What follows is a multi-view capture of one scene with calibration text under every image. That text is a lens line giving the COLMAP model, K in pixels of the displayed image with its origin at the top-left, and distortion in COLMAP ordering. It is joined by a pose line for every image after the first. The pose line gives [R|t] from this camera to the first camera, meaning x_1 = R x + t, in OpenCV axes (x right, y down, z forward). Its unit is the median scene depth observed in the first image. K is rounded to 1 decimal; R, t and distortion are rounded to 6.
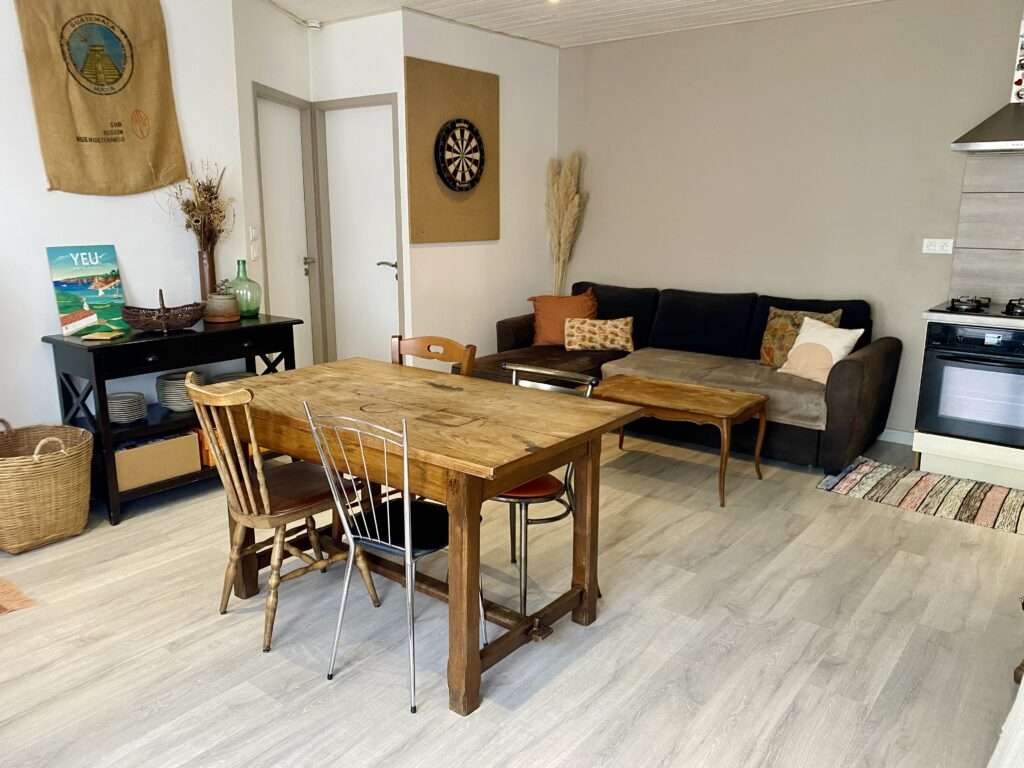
lens RADIAL K [[780.9, 0, 512.0], [0, 780.9, 384.0], [0, 0, 1]] dist [-0.000993, -0.043762]
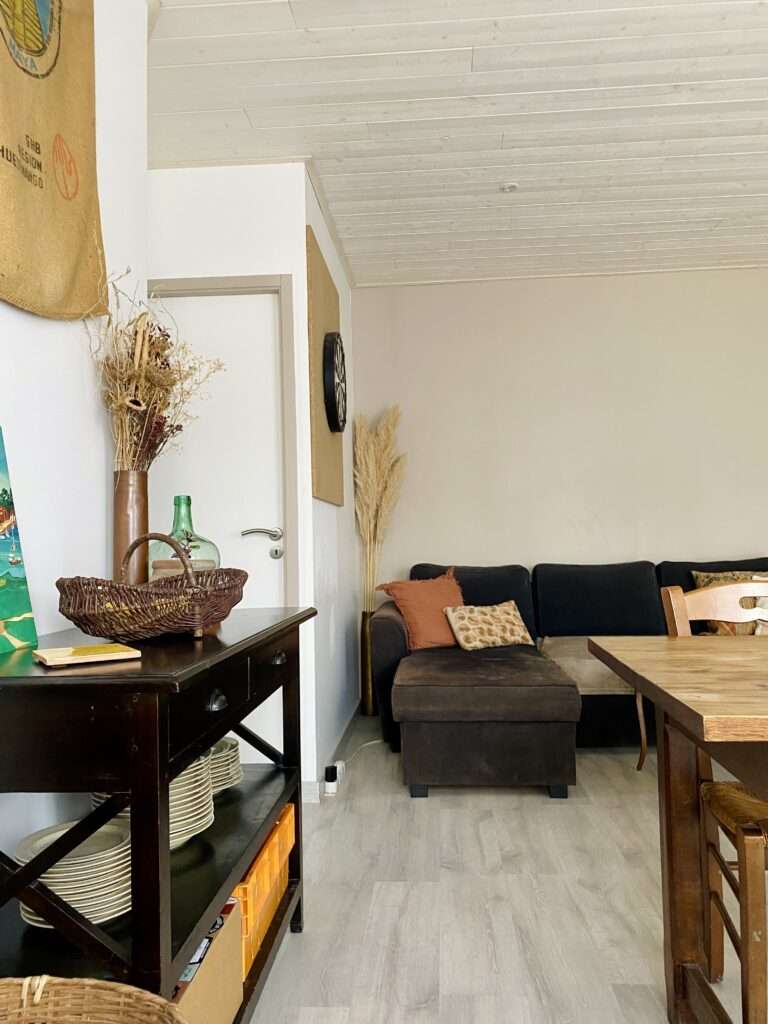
lens RADIAL K [[780.3, 0, 384.0], [0, 780.3, 512.0], [0, 0, 1]] dist [0.001115, -0.012429]
pose [[0.832672, 0.002802, 0.553759, -0.399515], [0.142121, 0.965412, -0.218589, -0.019097], [-0.535218, 0.260714, 0.803473, 0.421745]]
